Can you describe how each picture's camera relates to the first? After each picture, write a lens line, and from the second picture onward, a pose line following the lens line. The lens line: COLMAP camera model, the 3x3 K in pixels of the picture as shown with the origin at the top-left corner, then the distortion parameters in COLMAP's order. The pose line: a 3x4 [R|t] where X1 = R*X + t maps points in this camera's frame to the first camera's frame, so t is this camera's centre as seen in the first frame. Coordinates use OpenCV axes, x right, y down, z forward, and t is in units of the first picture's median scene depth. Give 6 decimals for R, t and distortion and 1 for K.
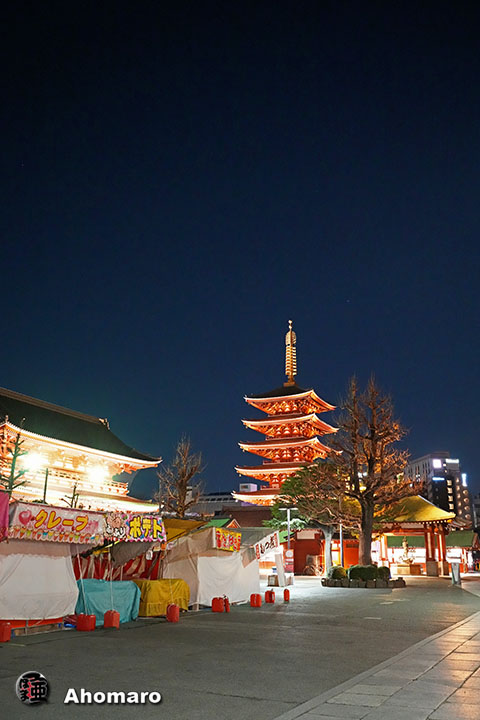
lens RADIAL K [[630.1, 0, 240.0], [0, 630.1, 360.0], [0, 0, 1]] dist [-0.001417, 0.001680]
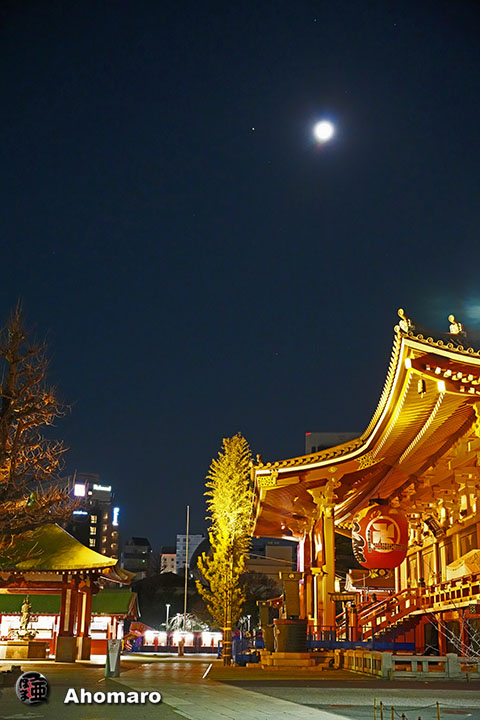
lens RADIAL K [[910.6, 0, 240.0], [0, 910.6, 360.0], [0, 0, 1]] dist [0.002086, 0.008868]
pose [[0.882700, 0.137280, 0.449439, 0.027516], [-0.144433, 0.989341, -0.018527, 0.059212], [-0.447192, -0.048560, 0.893119, 0.190846]]
